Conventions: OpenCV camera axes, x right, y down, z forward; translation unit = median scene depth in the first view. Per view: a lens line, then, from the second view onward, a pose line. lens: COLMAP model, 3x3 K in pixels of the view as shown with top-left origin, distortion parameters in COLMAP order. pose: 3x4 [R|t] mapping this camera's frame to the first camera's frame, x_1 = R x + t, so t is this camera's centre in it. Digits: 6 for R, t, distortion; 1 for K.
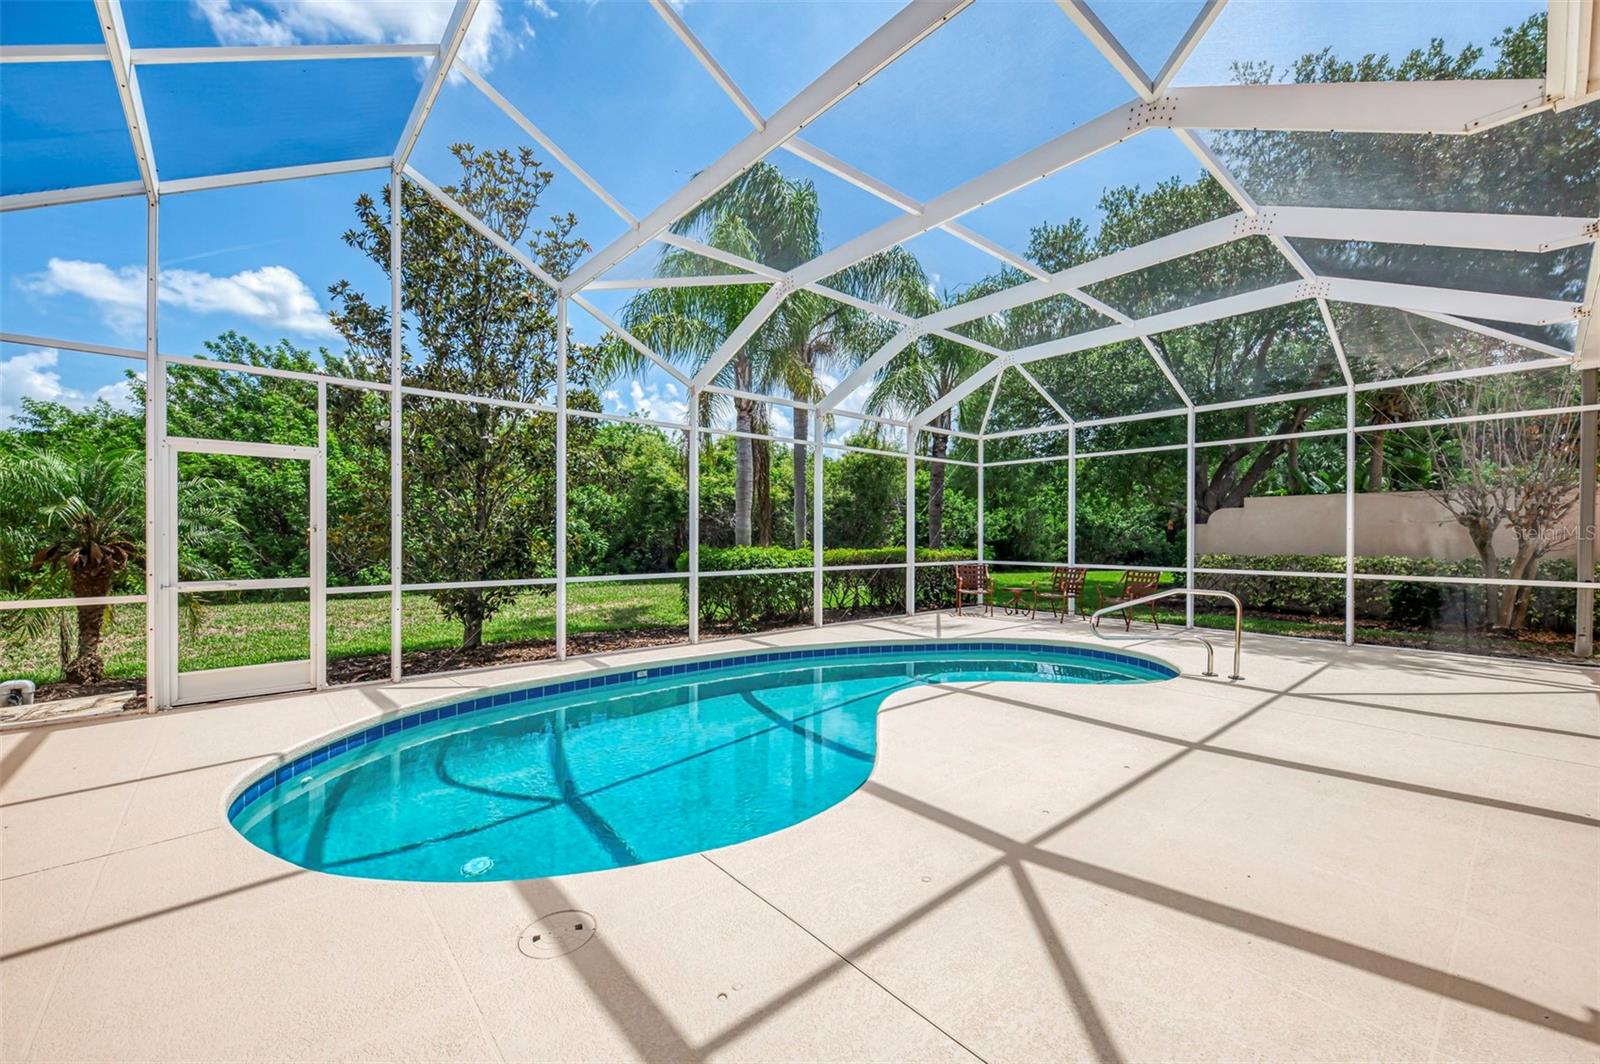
lens RADIAL K [[639.0, 0, 793.6], [0, 639.0, 539.8], [0, 0, 1]] dist [-0.000298, -0.000251]
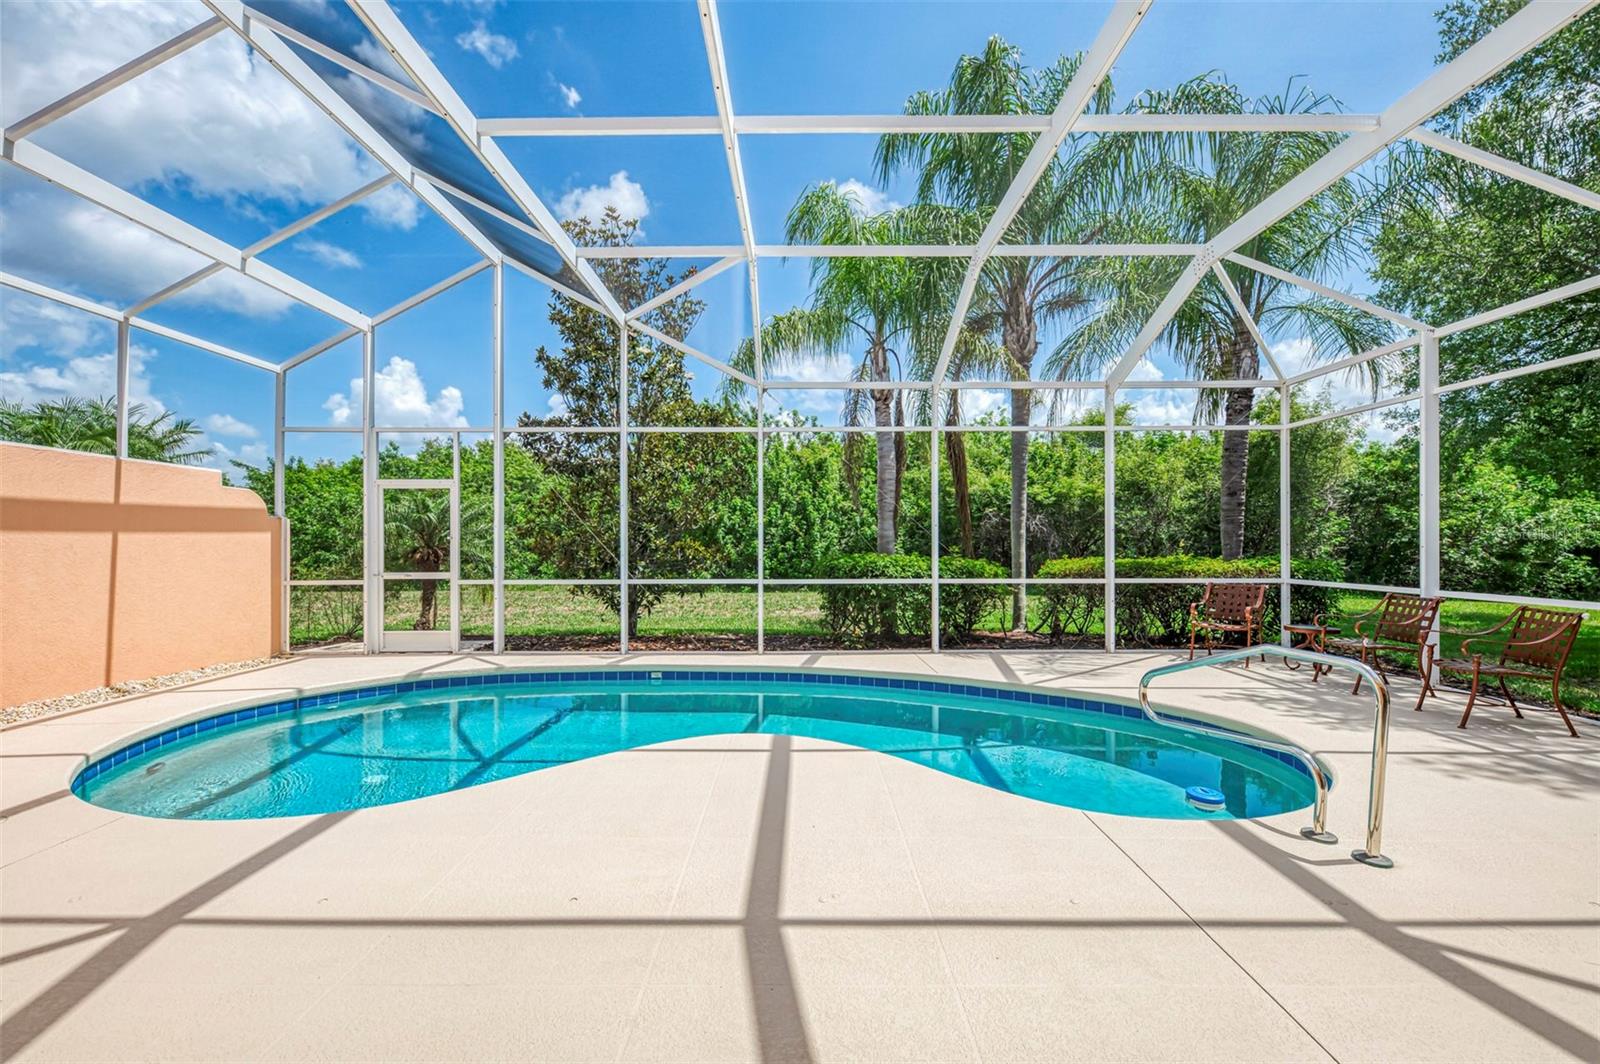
lens RADIAL K [[639.0, 0, 793.6], [0, 639.0, 539.8], [0, 0, 1]] dist [-0.000298, -0.000251]
pose [[0.760891, -0.002014, -0.648877, 0.678121], [-0.000359, 0.999994, -0.003524, -0.007192], [0.648880, 0.002915, 0.760885, 0.395405]]
